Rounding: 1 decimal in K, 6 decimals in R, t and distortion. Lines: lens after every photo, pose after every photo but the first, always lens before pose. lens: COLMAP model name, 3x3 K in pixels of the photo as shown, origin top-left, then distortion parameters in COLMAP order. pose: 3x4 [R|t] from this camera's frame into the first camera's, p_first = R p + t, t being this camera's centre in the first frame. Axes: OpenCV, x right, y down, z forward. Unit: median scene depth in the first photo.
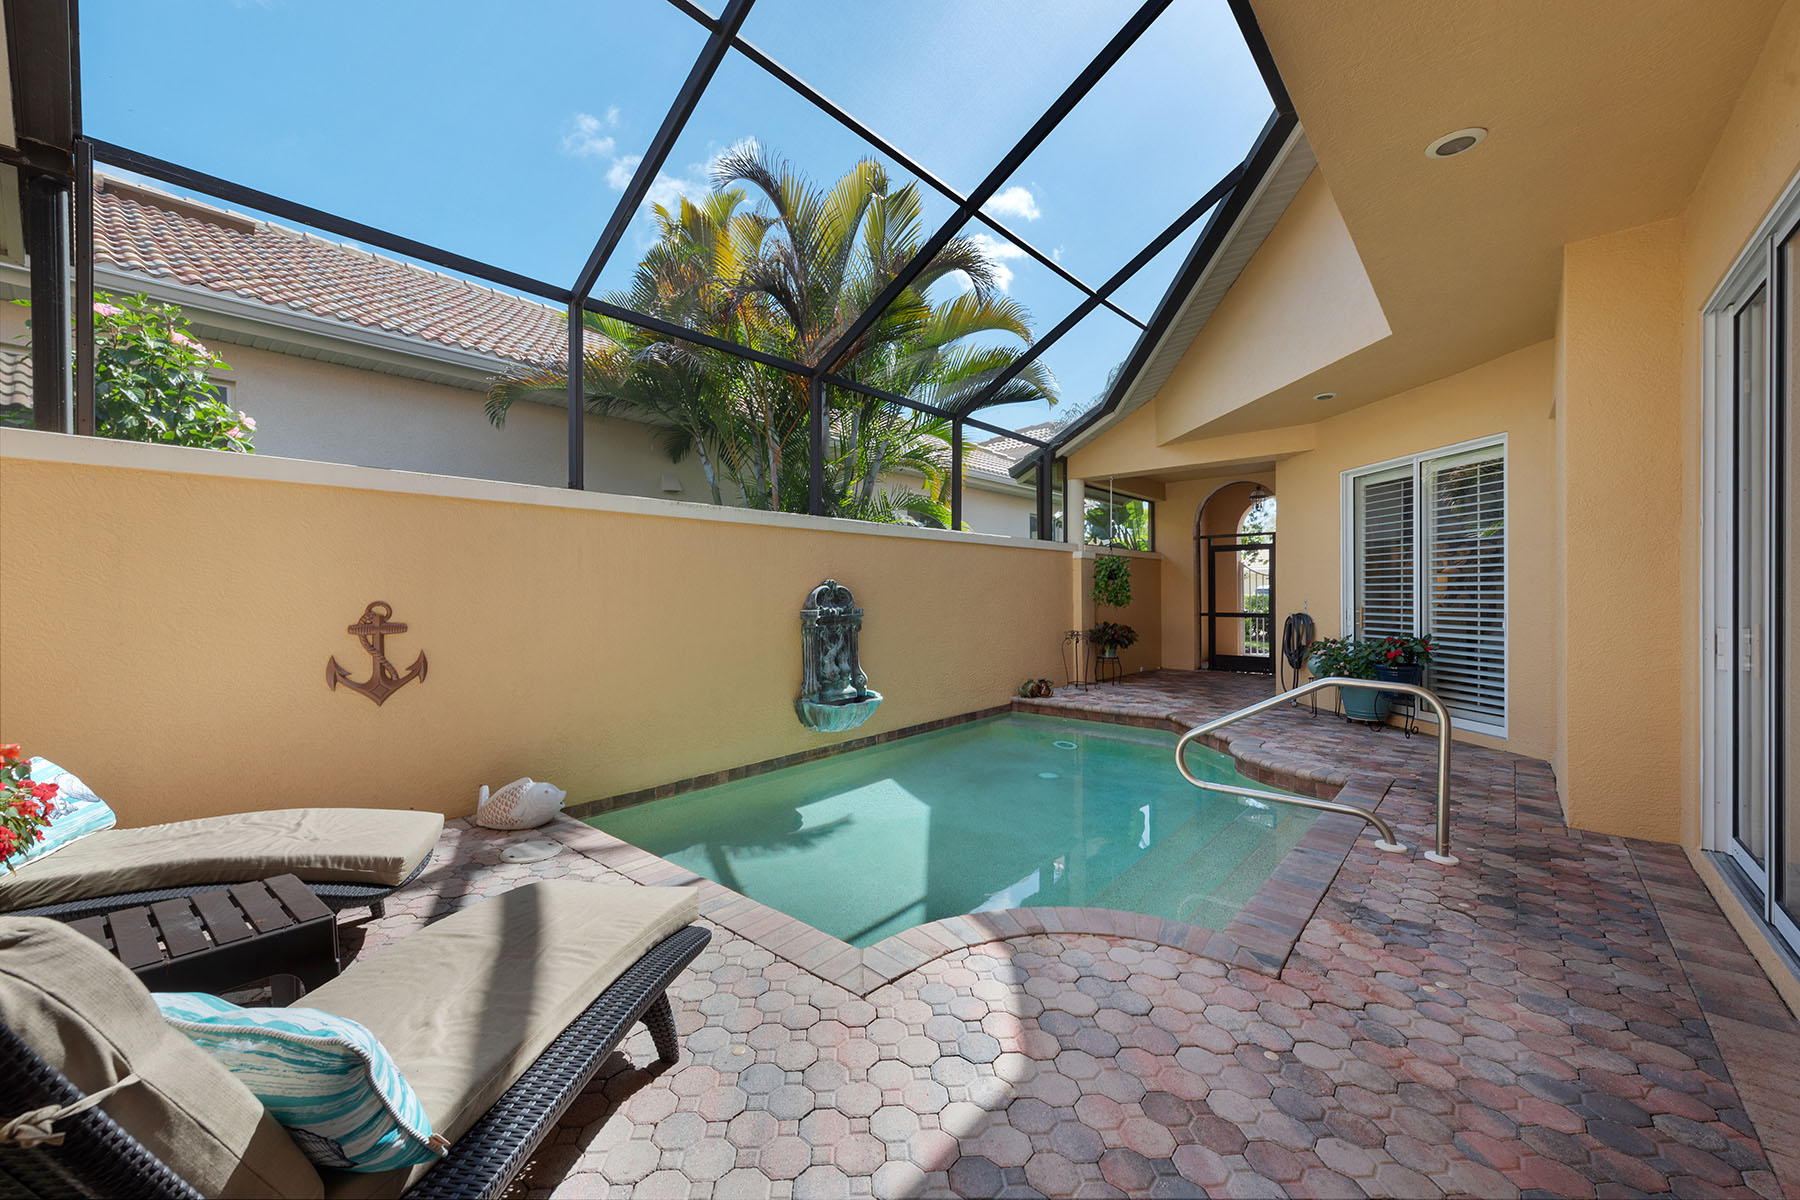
lens RADIAL K [[706.3, 0, 899.2], [0, 706.3, 589.1], [0, 0, 1]] dist [0.001831, 0.000114]
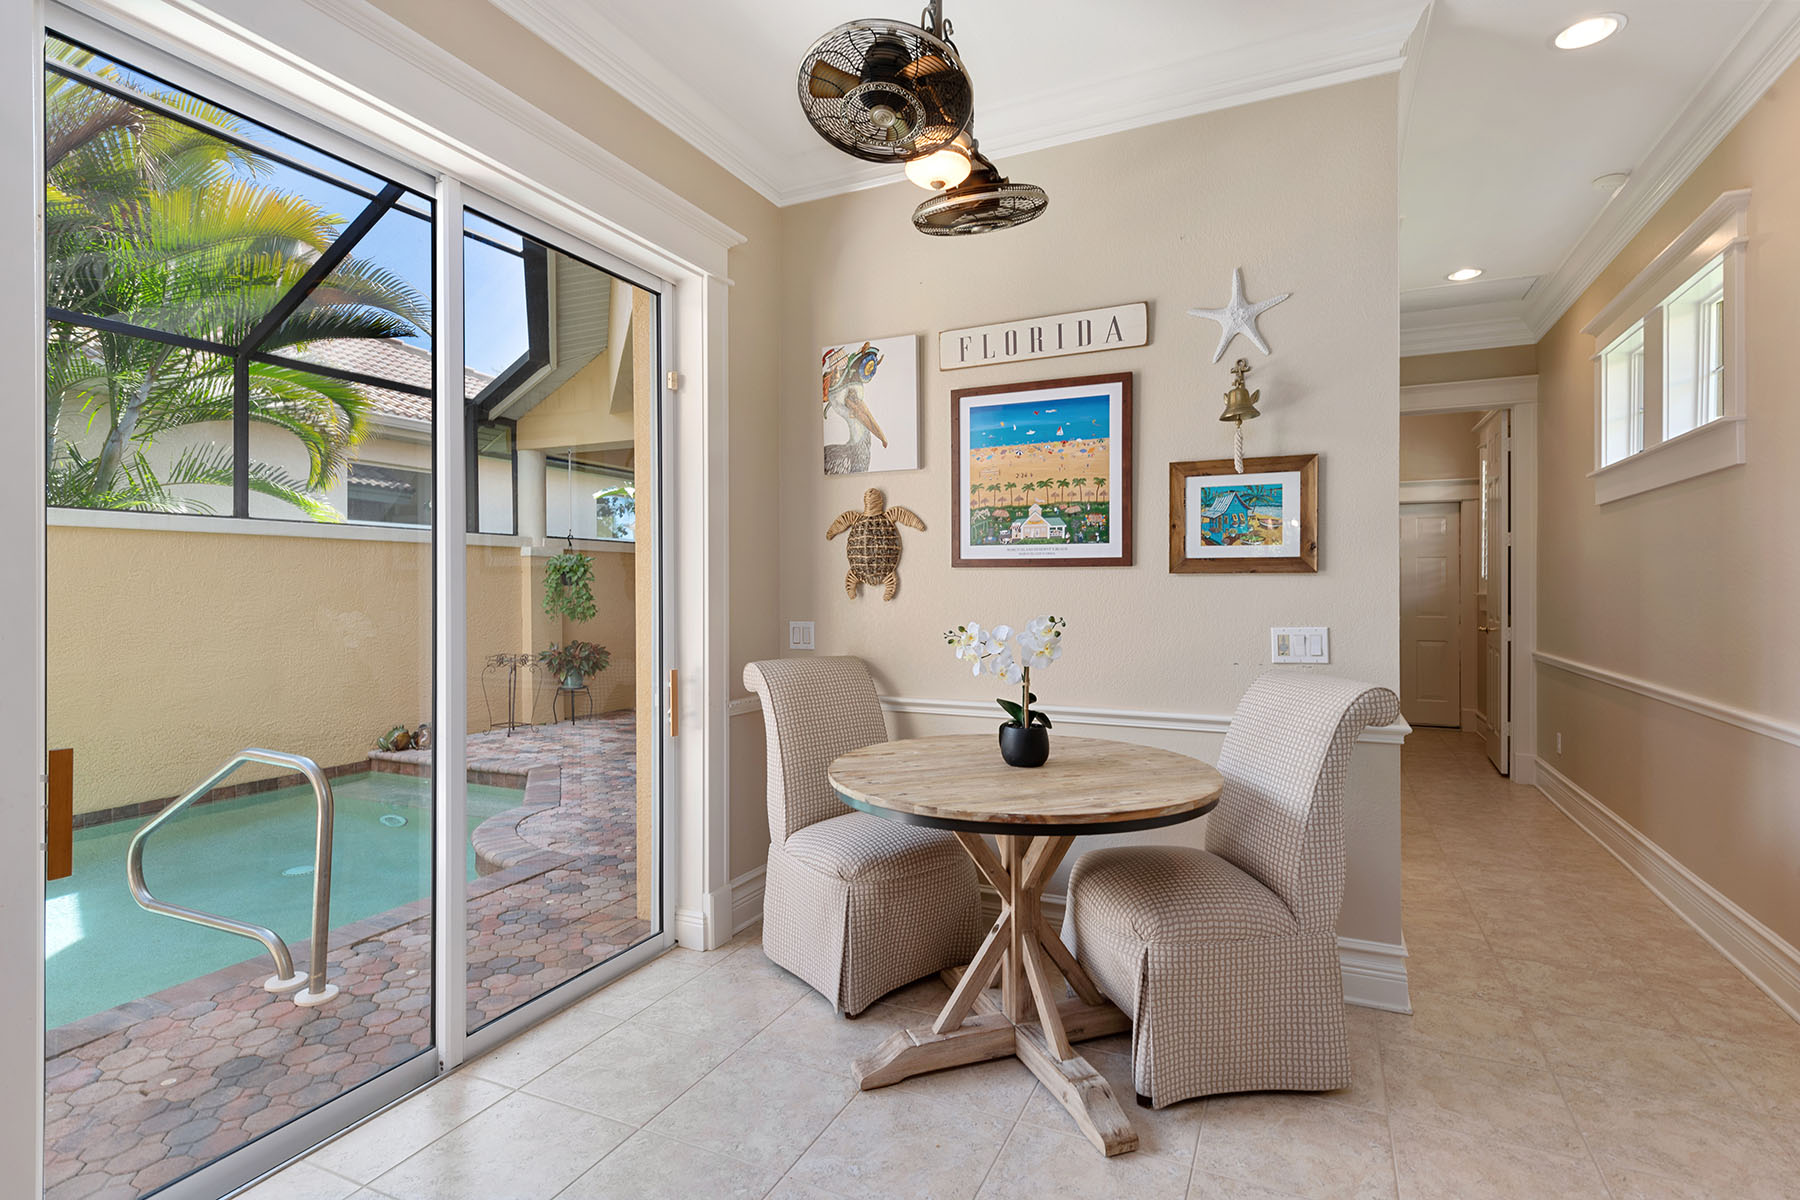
lens RADIAL K [[906.5, 0, 892.2], [0, 906.5, 591.9], [0, 0, 1]] dist [0.015581, -0.000084]
pose [[0.961370, 0.000906, 0.275256, 0.391665], [-0.003415, 0.999957, 0.008637, -0.016438], [-0.275237, -0.009243, 0.961332, -0.023347]]
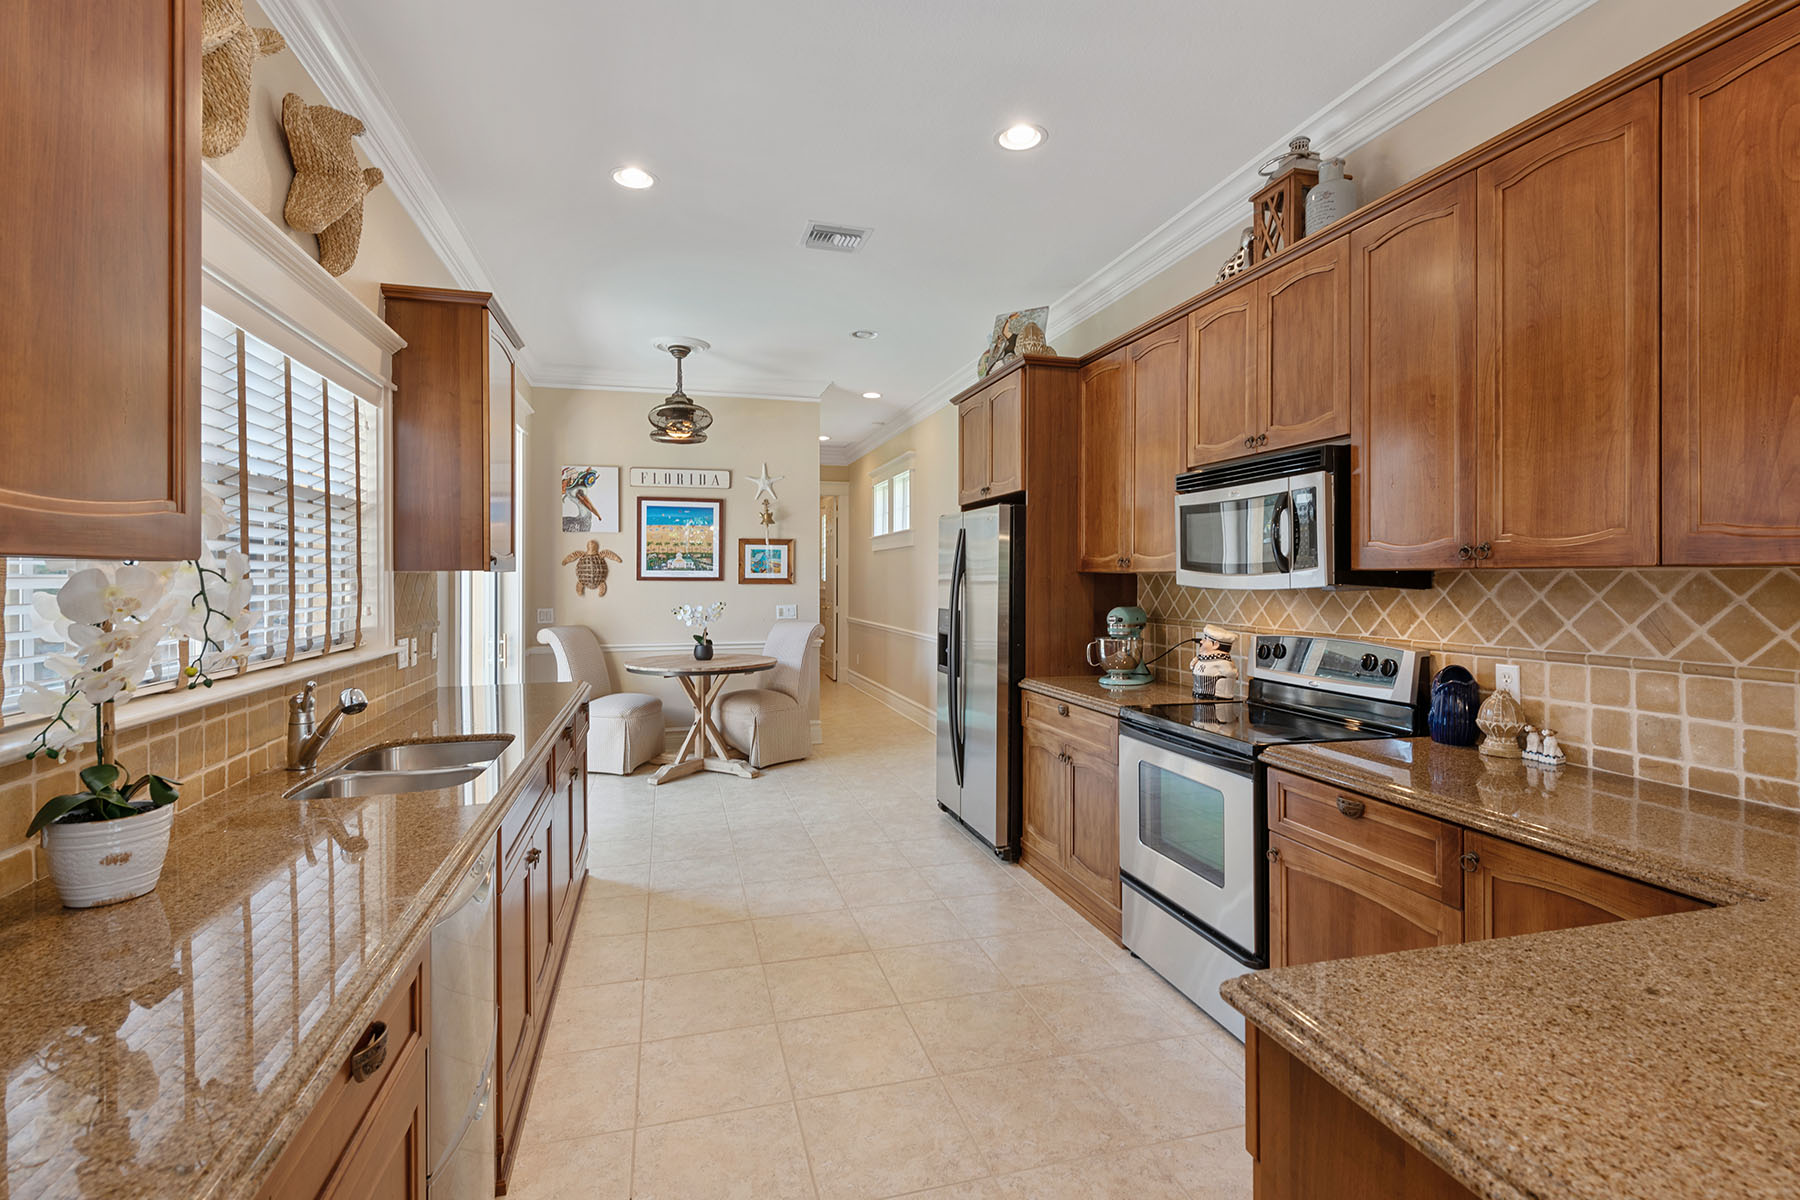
lens RADIAL K [[838.5, 0, 901.3], [0, 838.5, 581.4], [0, 0, 1]] dist [0.002598, 0.000080]
pose [[0.556912, 0.001050, 0.830571, 0.049302], [-0.006657, 0.999973, 0.003200, -0.026211], [-0.830545, -0.007311, 0.556903, -0.261486]]
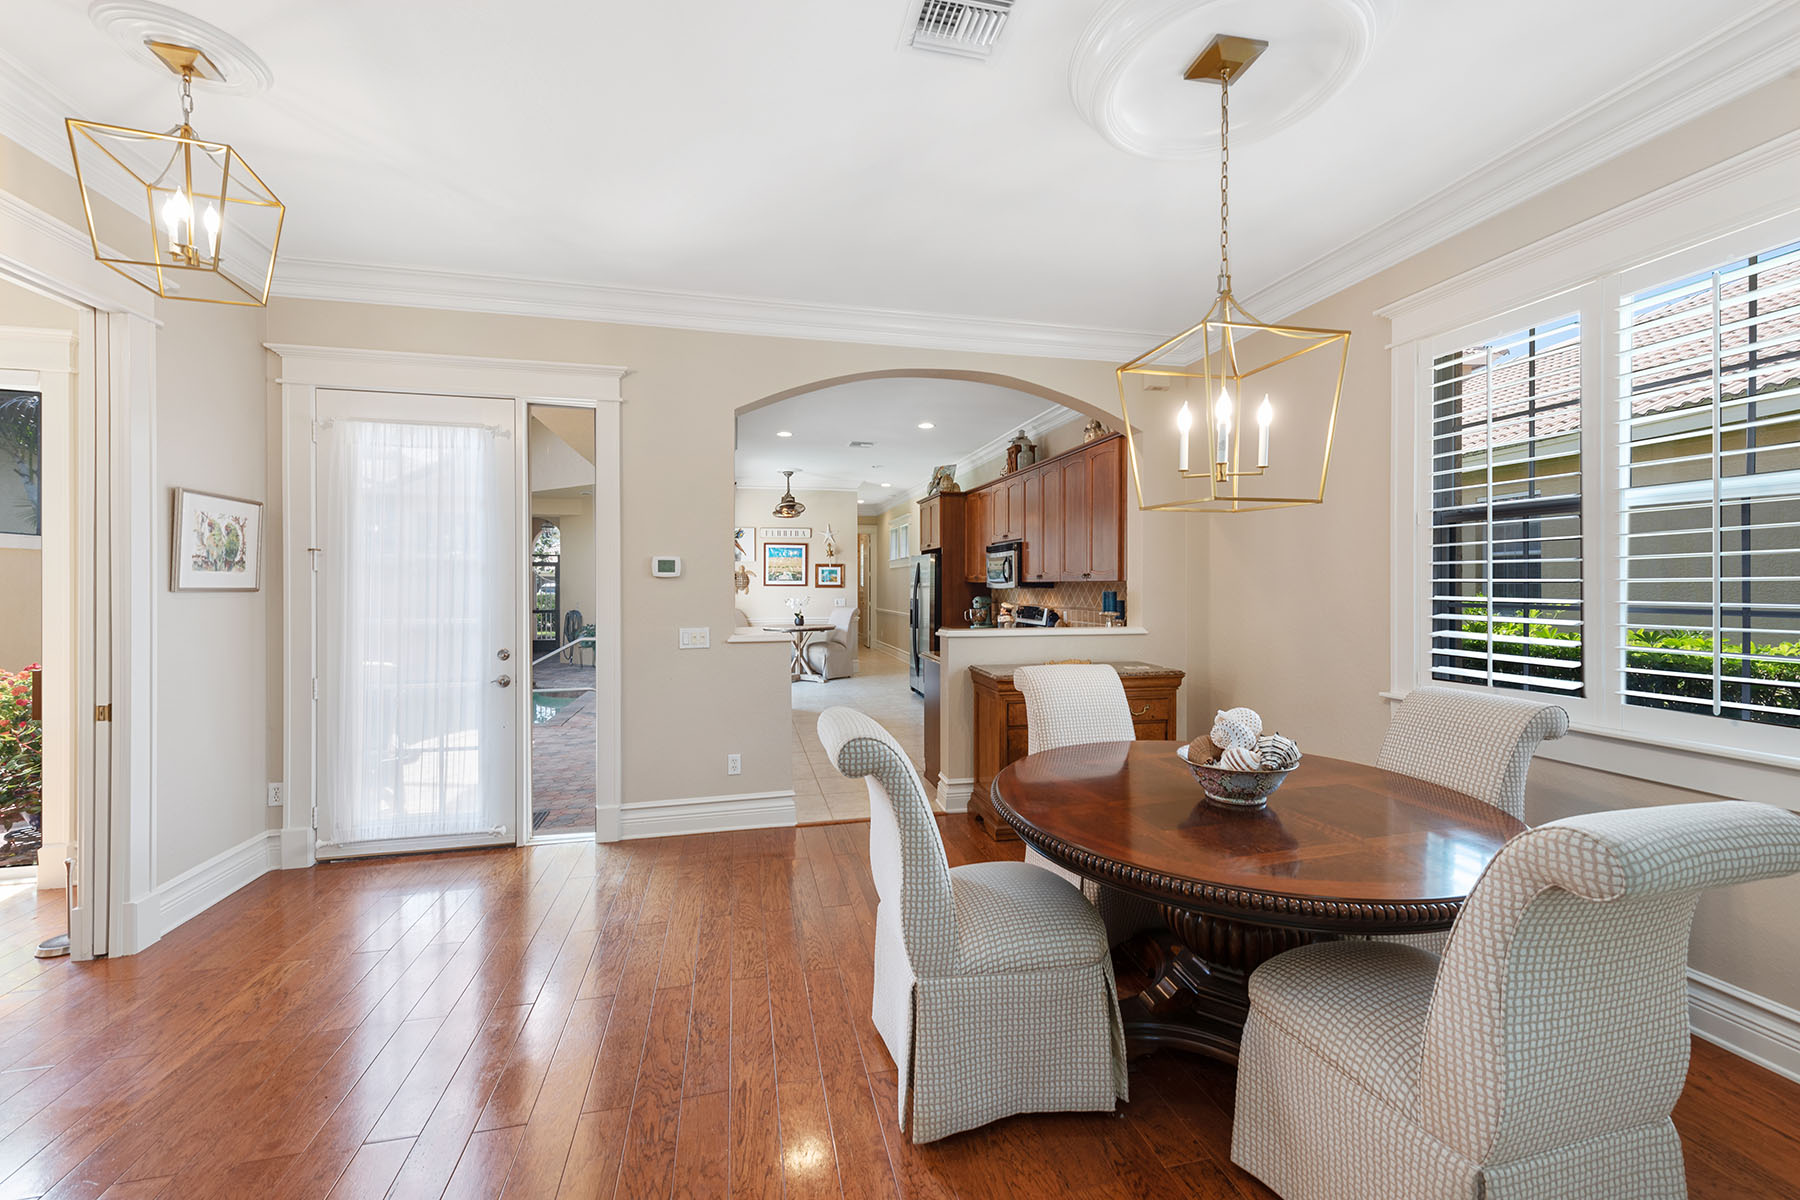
lens RADIAL K [[706.3, 0, 900.7], [0, 706.3, 586.6], [0, 0, 1]] dist [0.001831, 0.000114]
pose [[0.591881, 0.000066, 0.806025, -0.289763], [-0.004803, 0.999983, 0.003445, -0.027250], [-0.806011, -0.005911, 0.591871, -0.550558]]
